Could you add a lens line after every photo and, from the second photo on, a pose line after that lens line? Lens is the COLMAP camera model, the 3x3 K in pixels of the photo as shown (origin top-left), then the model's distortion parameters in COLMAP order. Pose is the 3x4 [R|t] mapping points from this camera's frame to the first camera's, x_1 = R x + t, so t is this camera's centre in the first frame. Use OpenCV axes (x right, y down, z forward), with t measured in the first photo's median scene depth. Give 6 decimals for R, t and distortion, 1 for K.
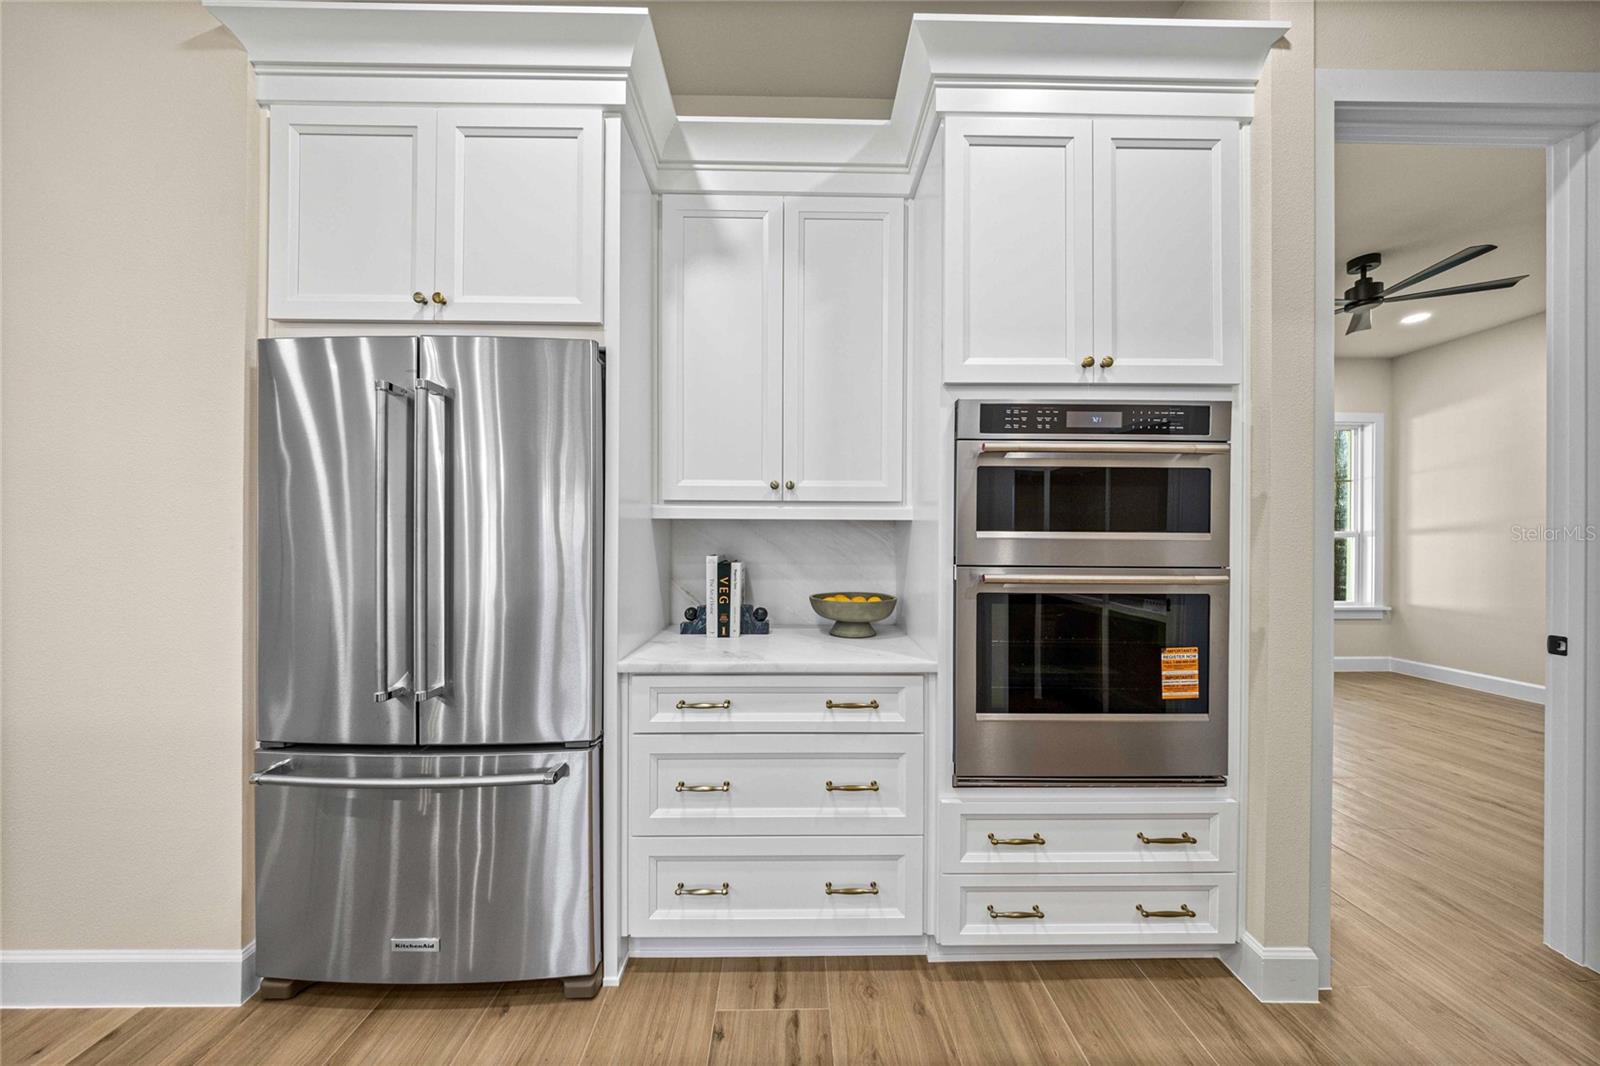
lens RADIAL K [[509.4, 0, 800.8], [0, 509.4, 539.4], [0, 0, 1]] dist [-0.000519, 0.000011]
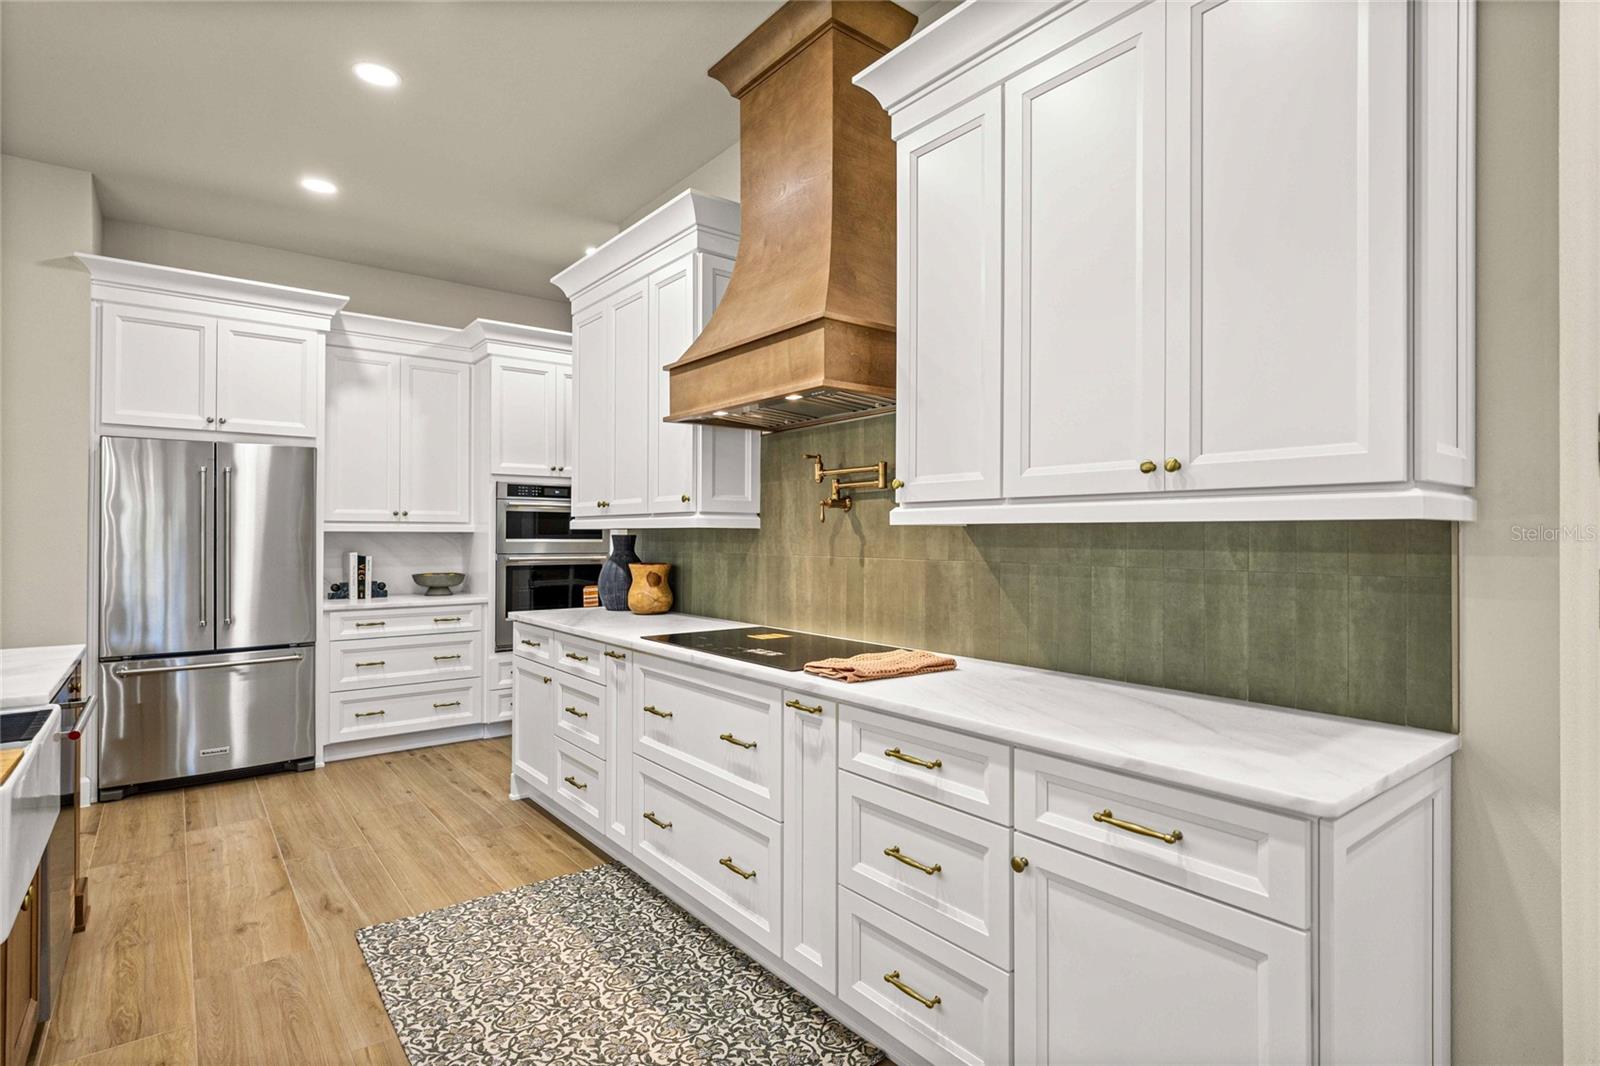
lens RADIAL K [[804.4, 0, 803.7], [0, 804.4, 528.7], [0, 0, 1]] dist [0.003901, -0.002087]
pose [[0.798171, 0.001957, 0.602428, -0.746780], [-0.000193, 0.999996, -0.002992, -0.051018], [-0.602431, 0.002272, 0.798168, -2.626152]]
